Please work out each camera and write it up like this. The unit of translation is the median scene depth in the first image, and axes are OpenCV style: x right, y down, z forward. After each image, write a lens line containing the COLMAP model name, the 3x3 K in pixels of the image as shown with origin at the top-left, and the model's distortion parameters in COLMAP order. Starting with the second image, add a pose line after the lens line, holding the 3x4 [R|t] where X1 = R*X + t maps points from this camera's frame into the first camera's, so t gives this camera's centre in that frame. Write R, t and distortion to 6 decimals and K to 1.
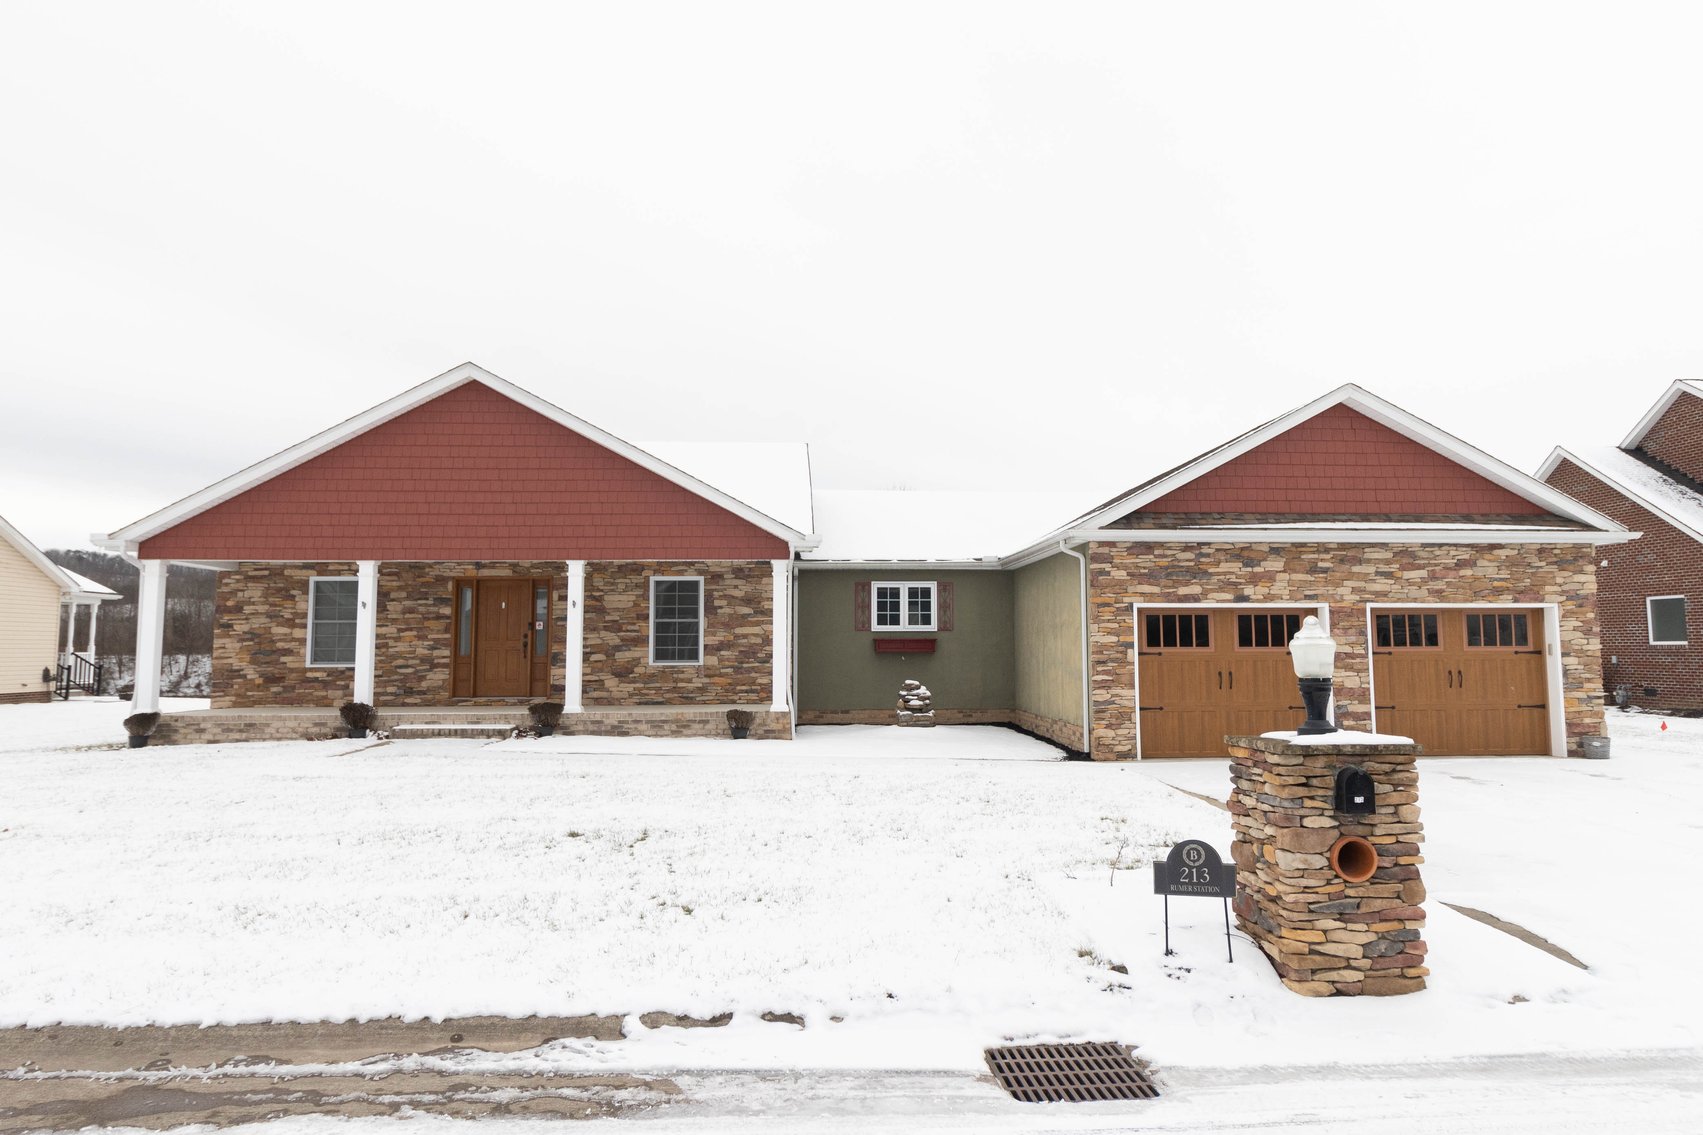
lens RADIAL K [[1087.4, 0, 851.2], [0, 1087.4, 561.1], [0, 0, 1]] dist [0.005285, 0.000109]
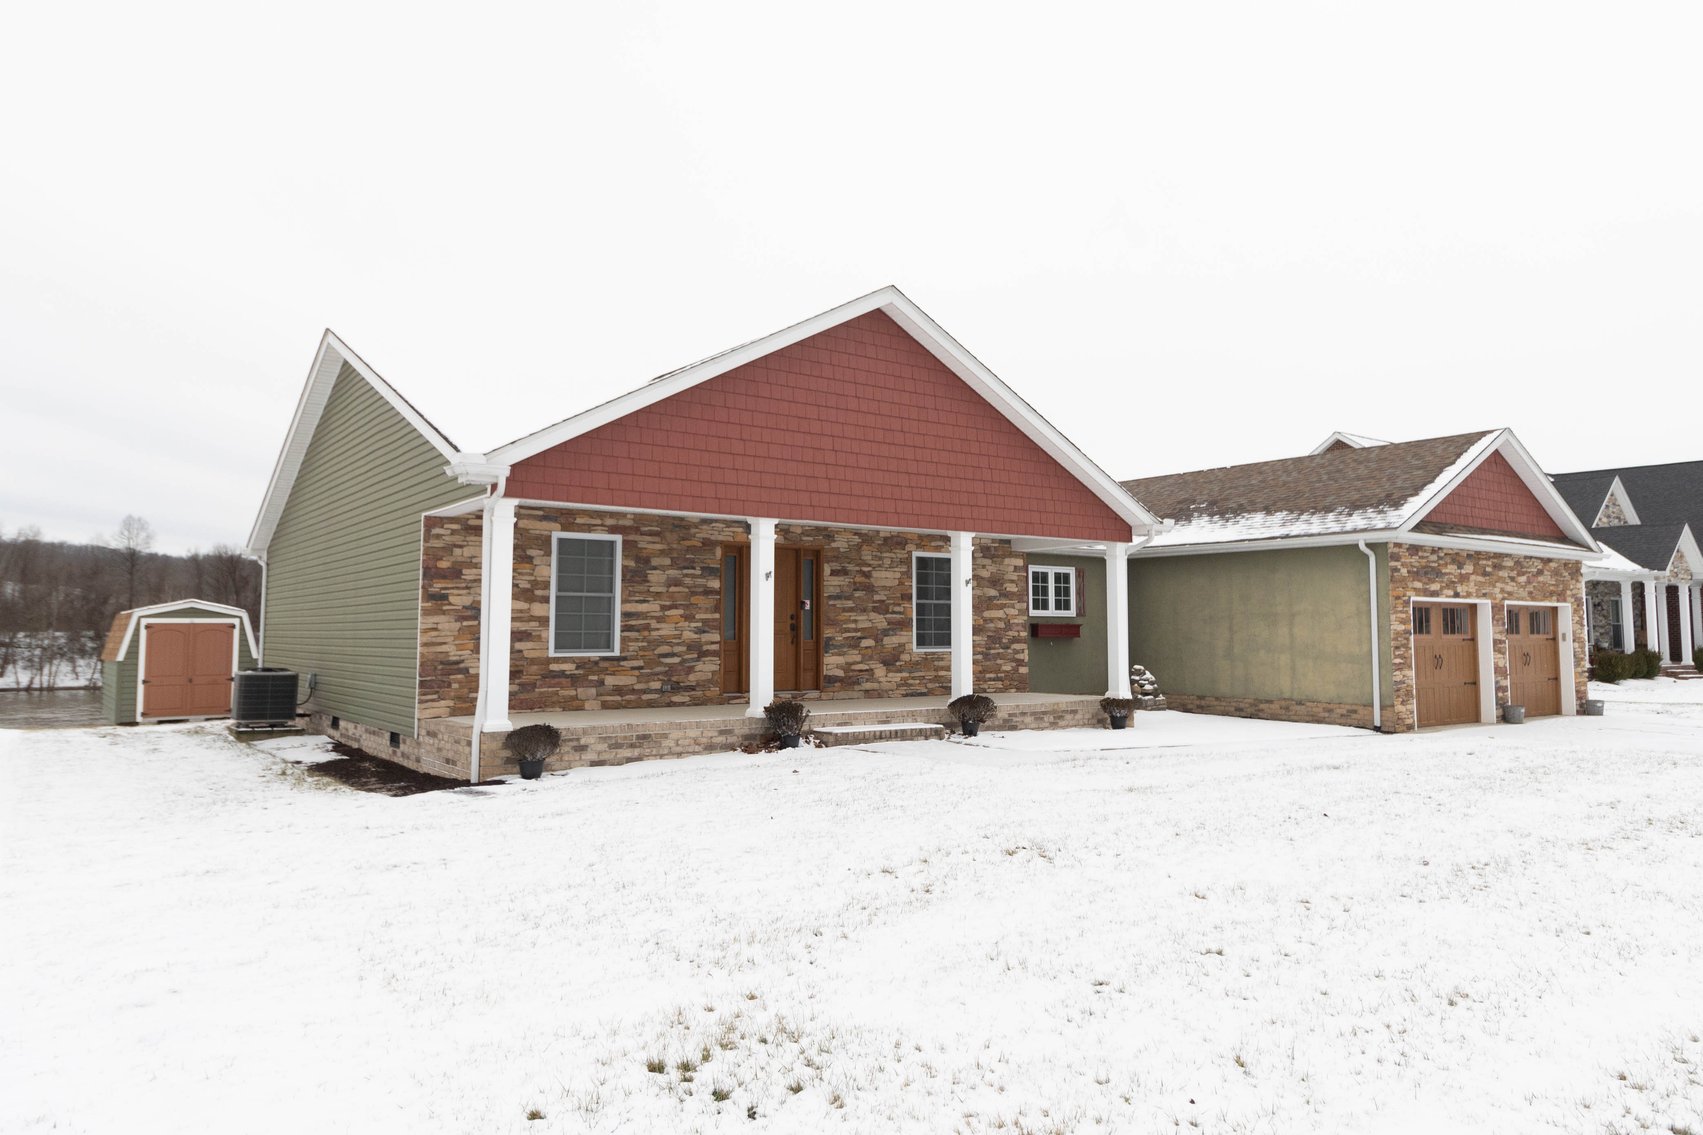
lens RADIAL K [[1148.0, 0, 853.0], [0, 1148.0, 566.5], [0, 0, 1]] dist [0.006555, -0.000218]
pose [[0.826758, 0.036644, 0.561363, -0.761173], [-0.050107, 0.998707, 0.008605, 0.021116], [-0.560322, -0.035242, 0.827525, 0.259819]]
